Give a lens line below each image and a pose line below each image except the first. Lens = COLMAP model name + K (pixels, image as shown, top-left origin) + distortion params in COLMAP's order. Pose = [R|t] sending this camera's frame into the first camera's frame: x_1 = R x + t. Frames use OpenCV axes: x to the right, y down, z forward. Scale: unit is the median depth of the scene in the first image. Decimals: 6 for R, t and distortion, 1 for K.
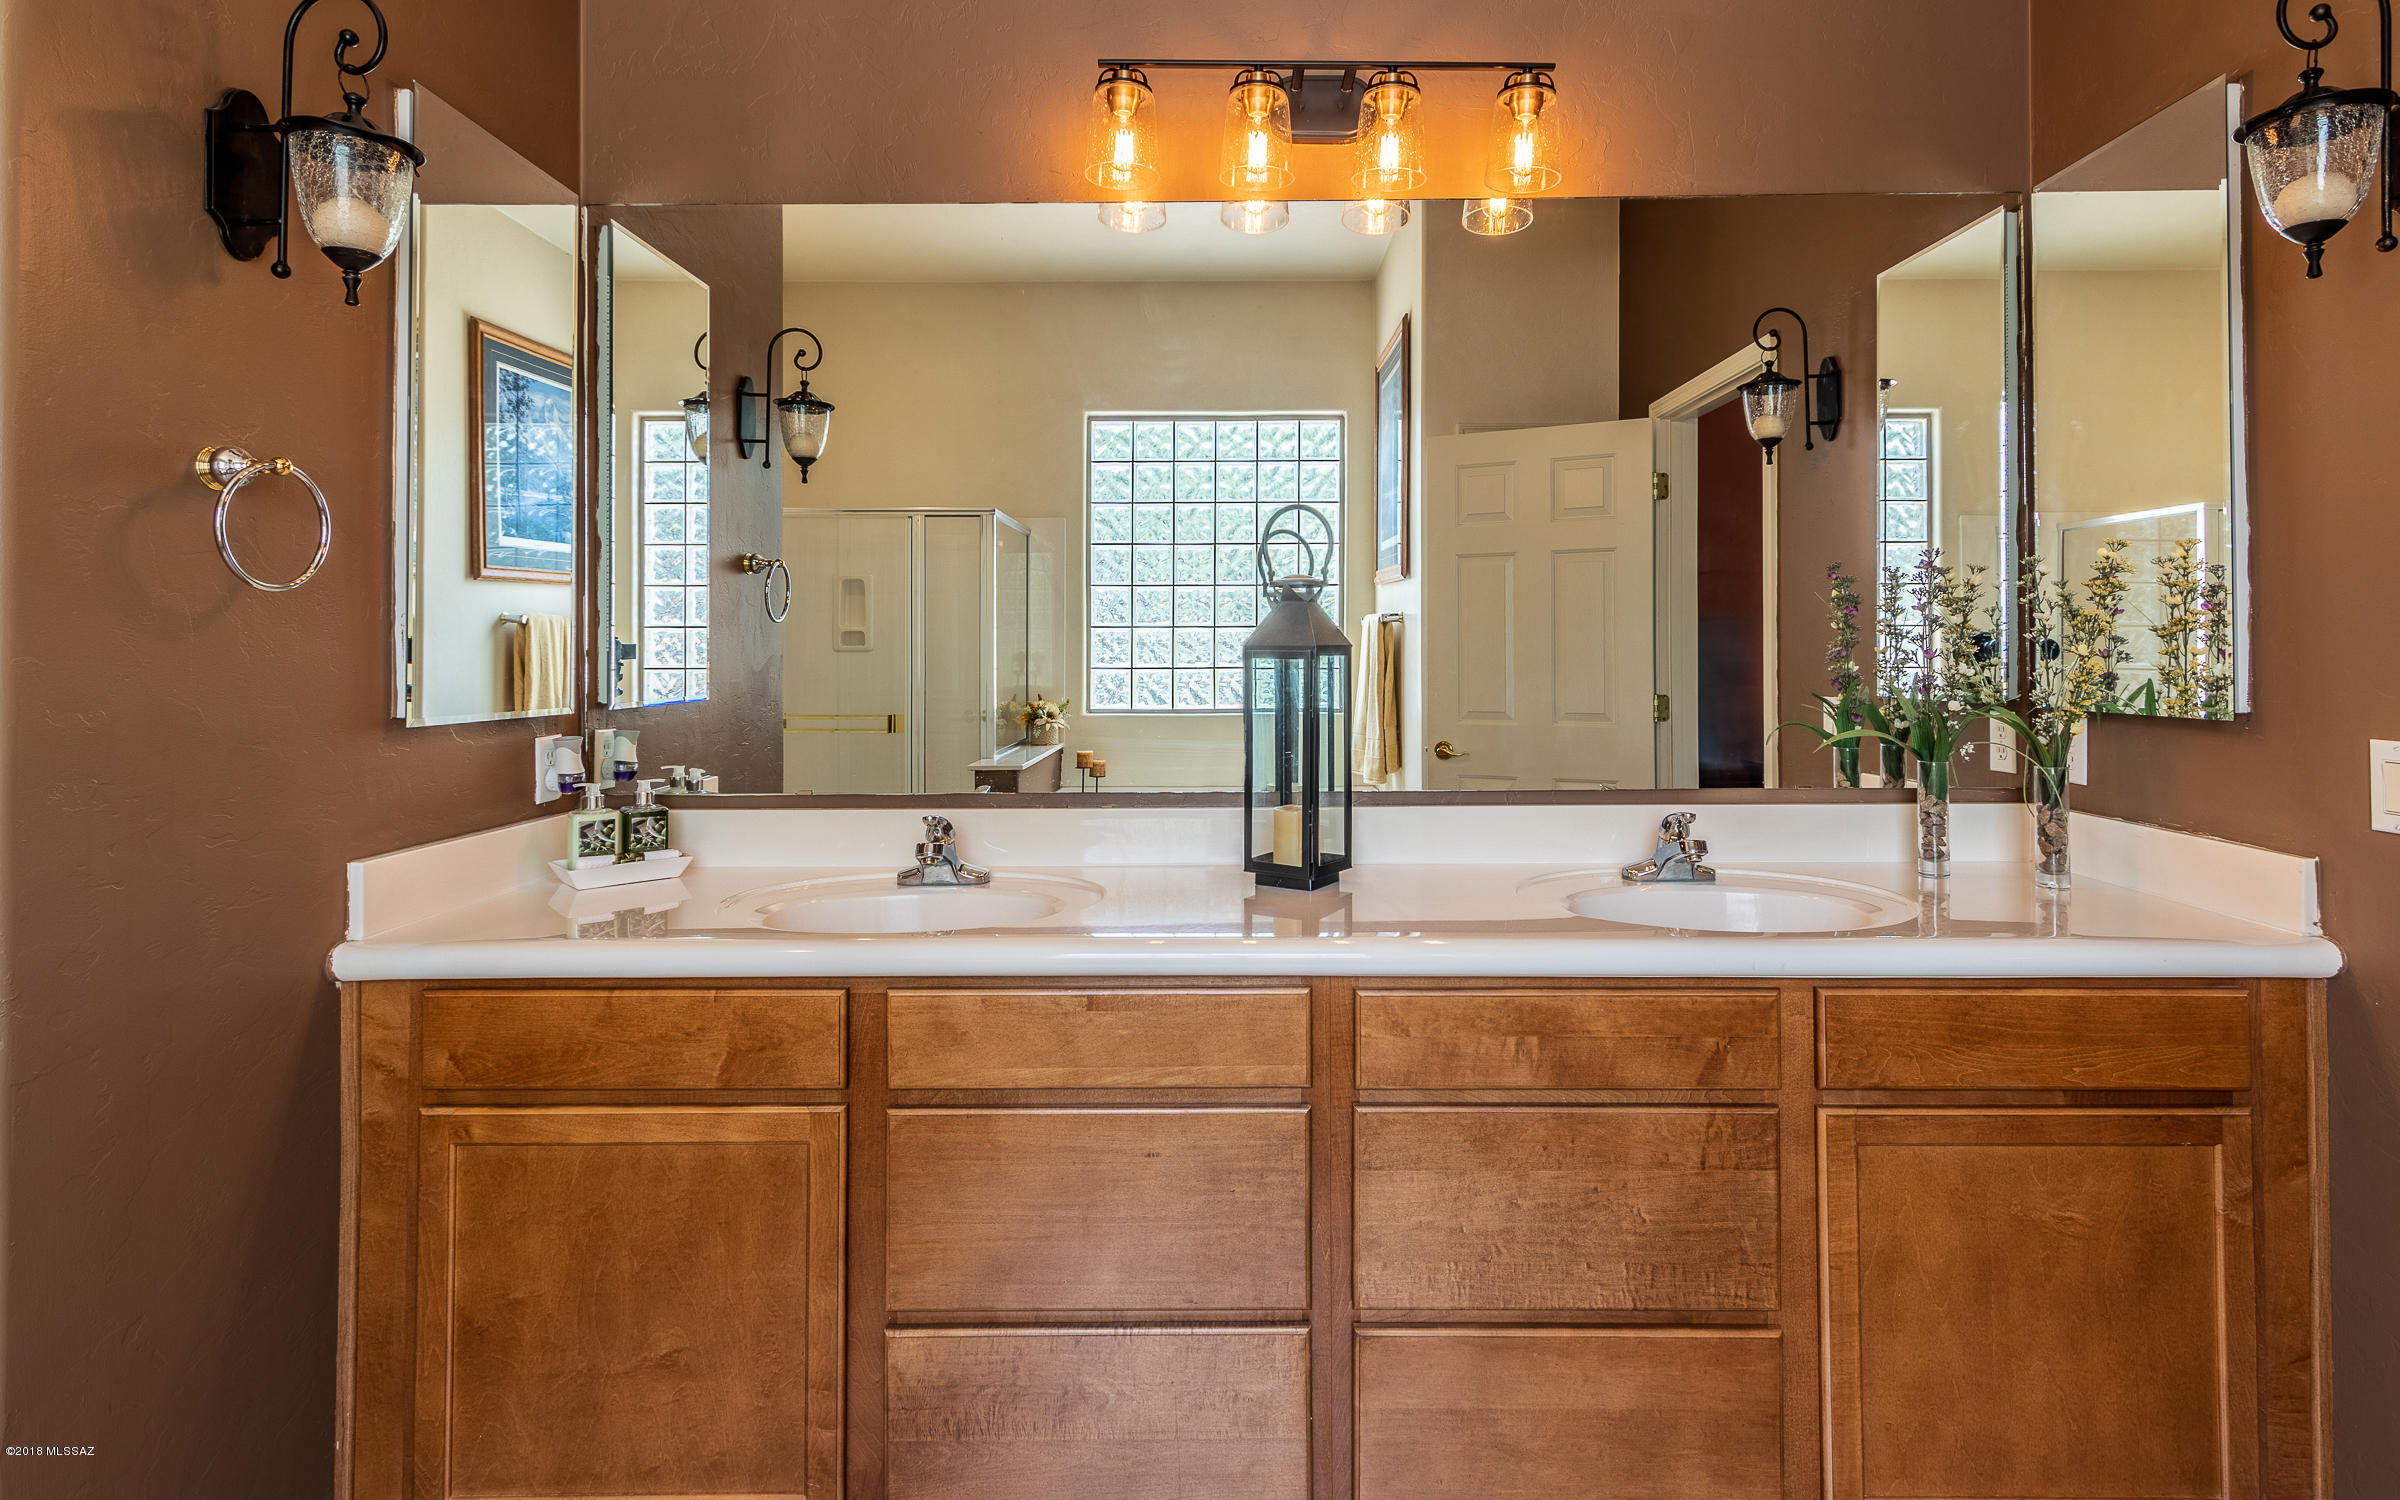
lens RADIAL K [[1132.7, 0, 1239.7], [0, 1132.7, 638.6], [0, 0, 1]] dist [-0.000205, -0.000171]
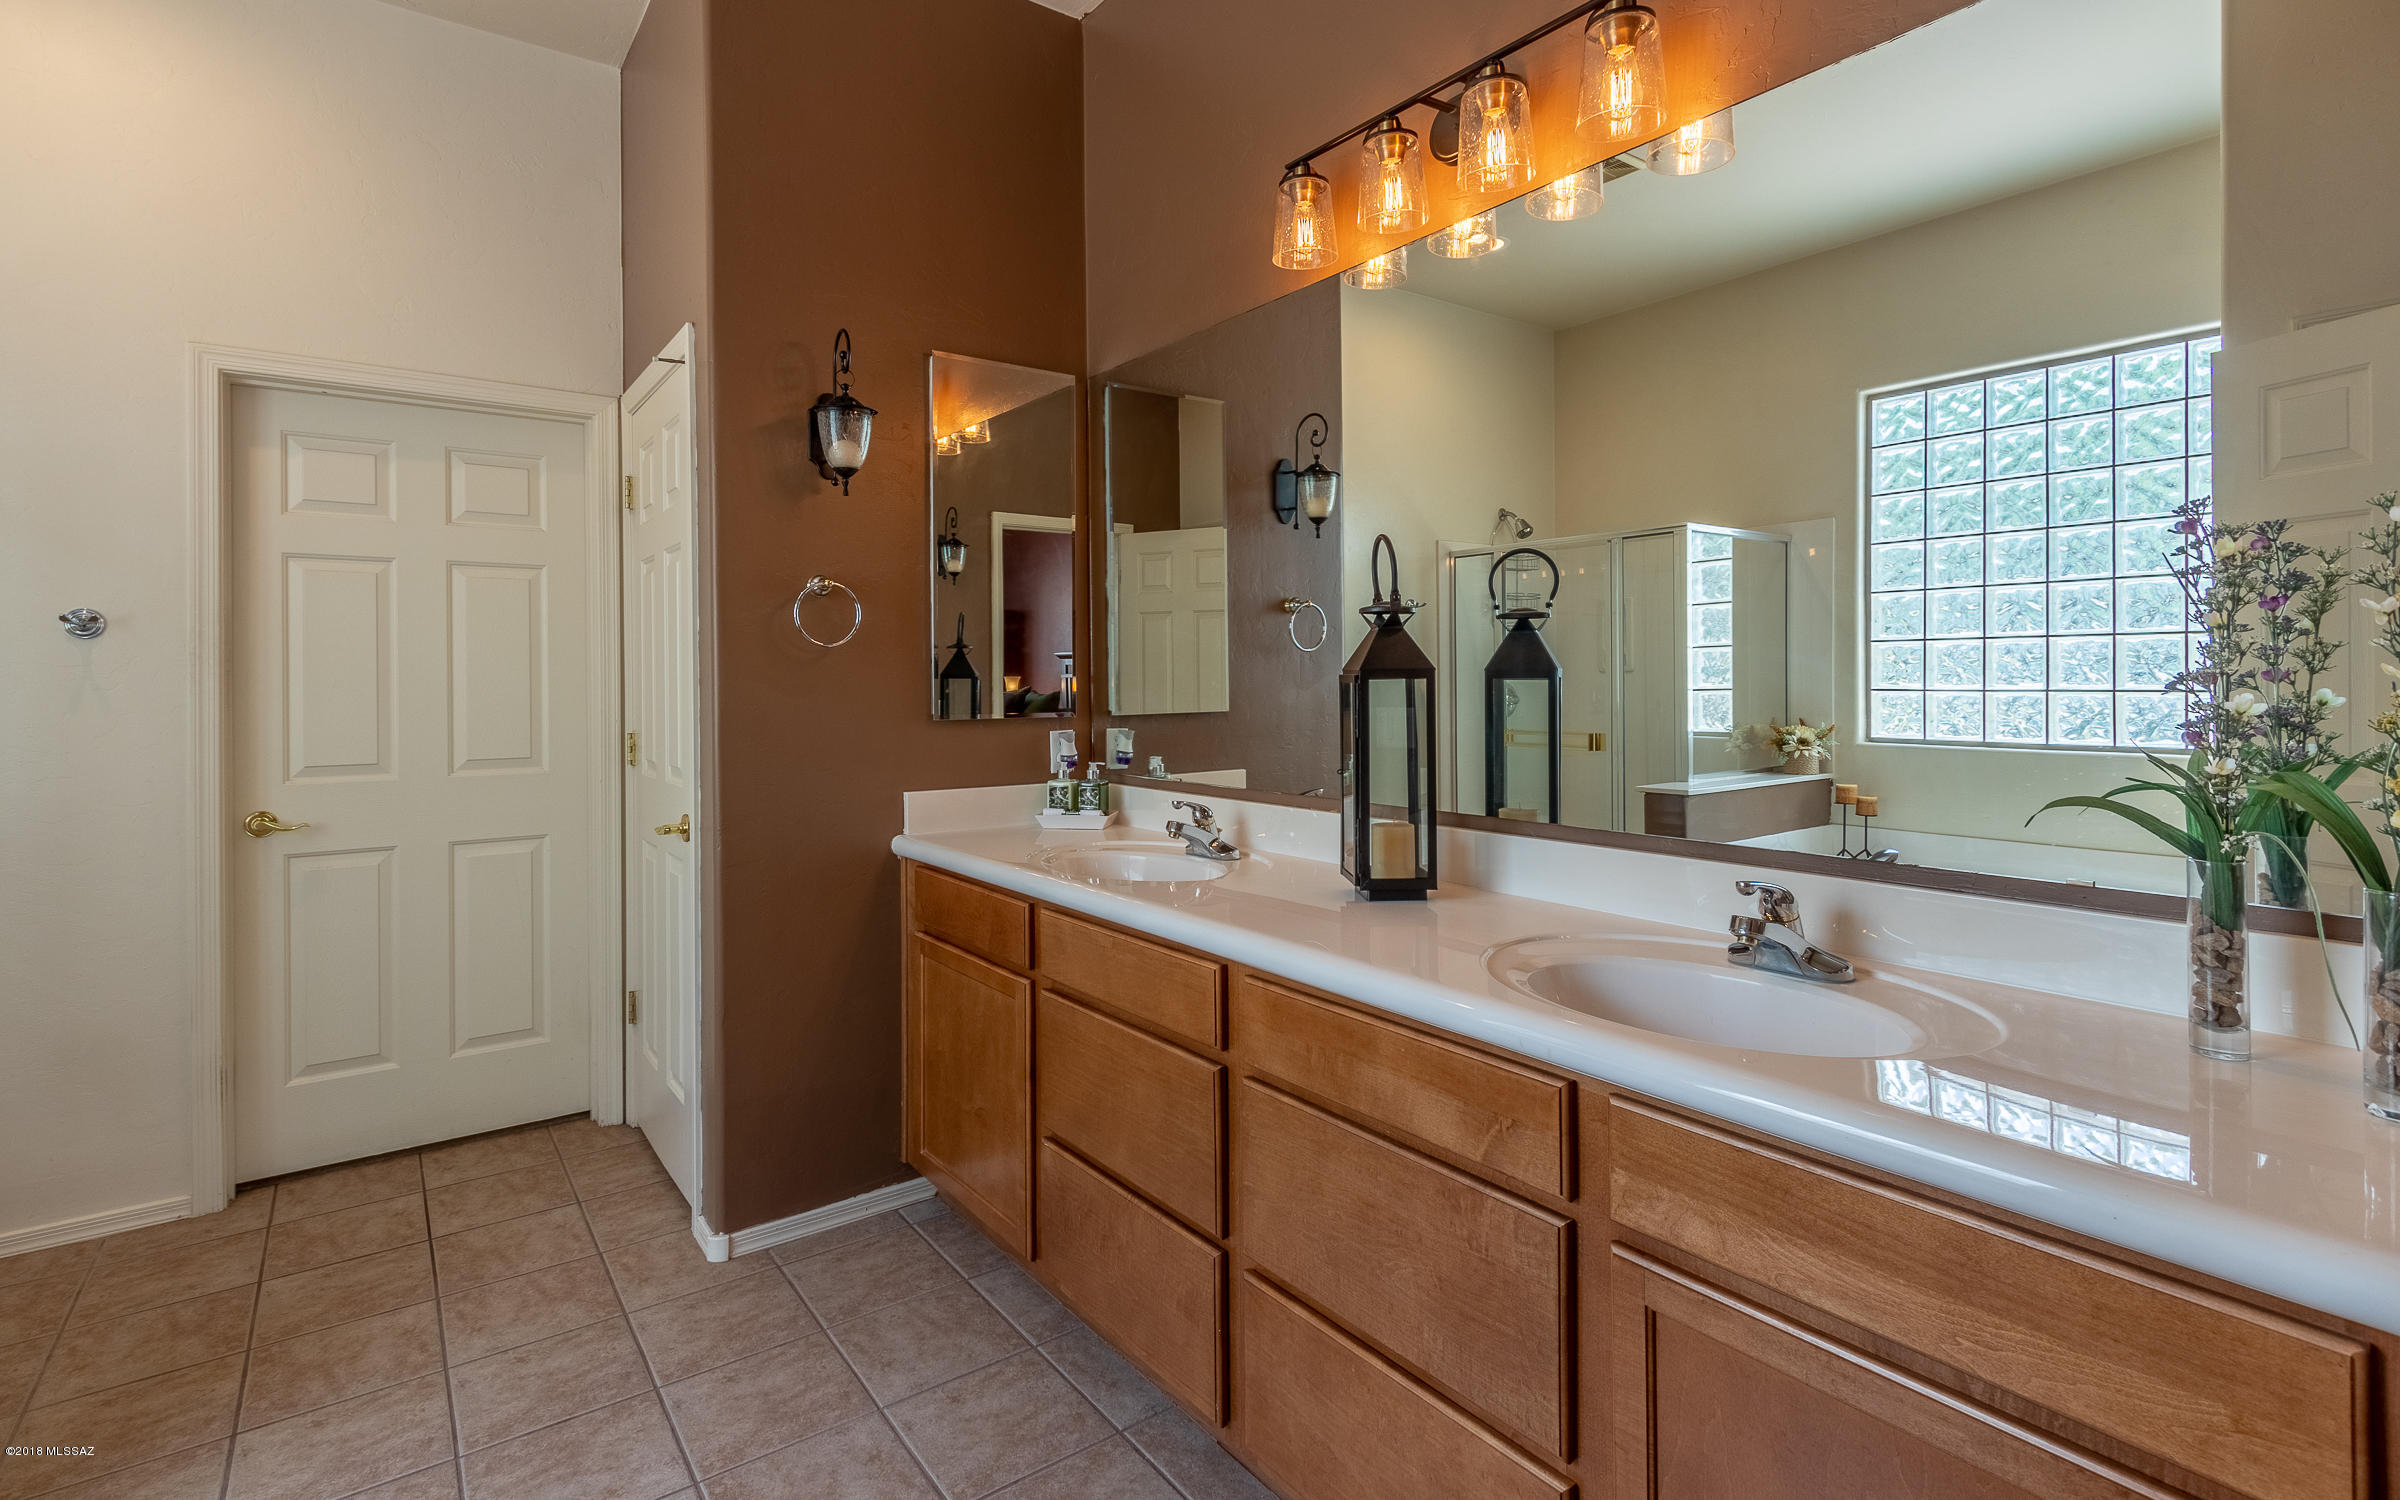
lens RADIAL K [[1132.7, 0, 1187.4], [0, 1132.7, 679.9], [0, 0, 1]] dist [-0.000205, -0.000171]
pose [[0.597206, 0.002084, -0.802085, 0.731168], [0.014841, 0.999797, 0.013648, -0.001489], [0.801950, -0.020054, 0.597054, 0.212589]]
